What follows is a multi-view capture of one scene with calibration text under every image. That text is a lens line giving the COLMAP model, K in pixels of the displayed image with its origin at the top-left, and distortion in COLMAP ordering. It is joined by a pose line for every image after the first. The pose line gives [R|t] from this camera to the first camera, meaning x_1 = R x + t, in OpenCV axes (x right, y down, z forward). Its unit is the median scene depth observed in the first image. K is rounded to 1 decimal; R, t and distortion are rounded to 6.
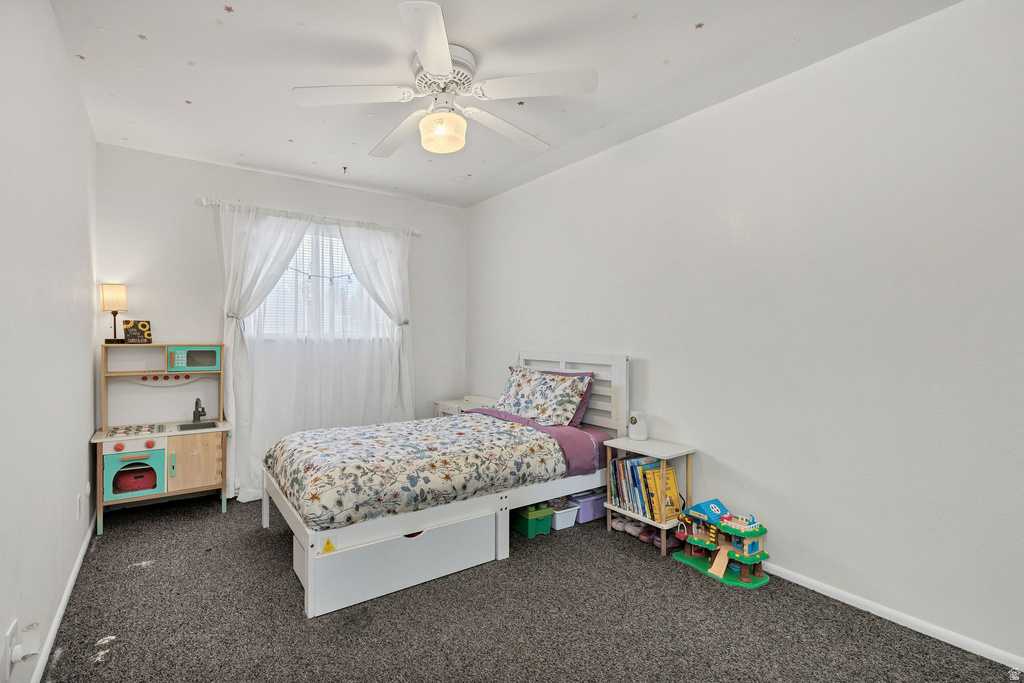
lens RADIAL K [[418.4, 0, 507.8], [0, 418.4, 340.0], [0, 0, 1]] dist [-0.000867, -0.000147]
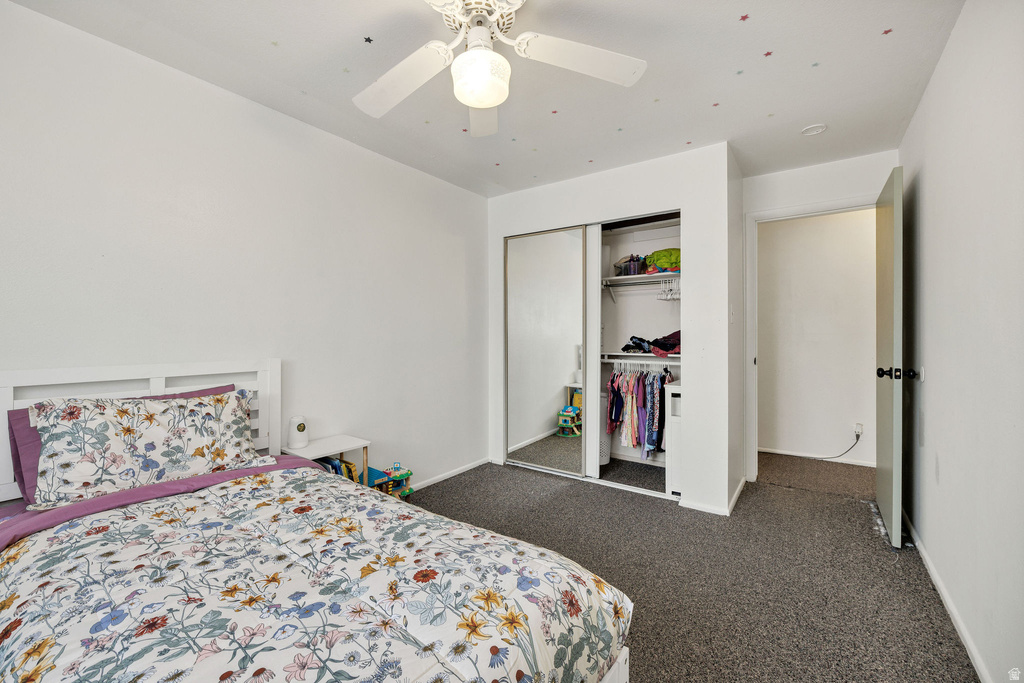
lens RADIAL K [[418.4, 0, 507.8], [0, 418.4, 340.0], [0, 0, 1]] dist [-0.000867, -0.000147]
pose [[-0.253452, -0.014392, 0.967241, -0.625362], [0.007138, 0.999834, 0.016747, -0.010222], [-0.967322, 0.011148, -0.253307, 0.715263]]
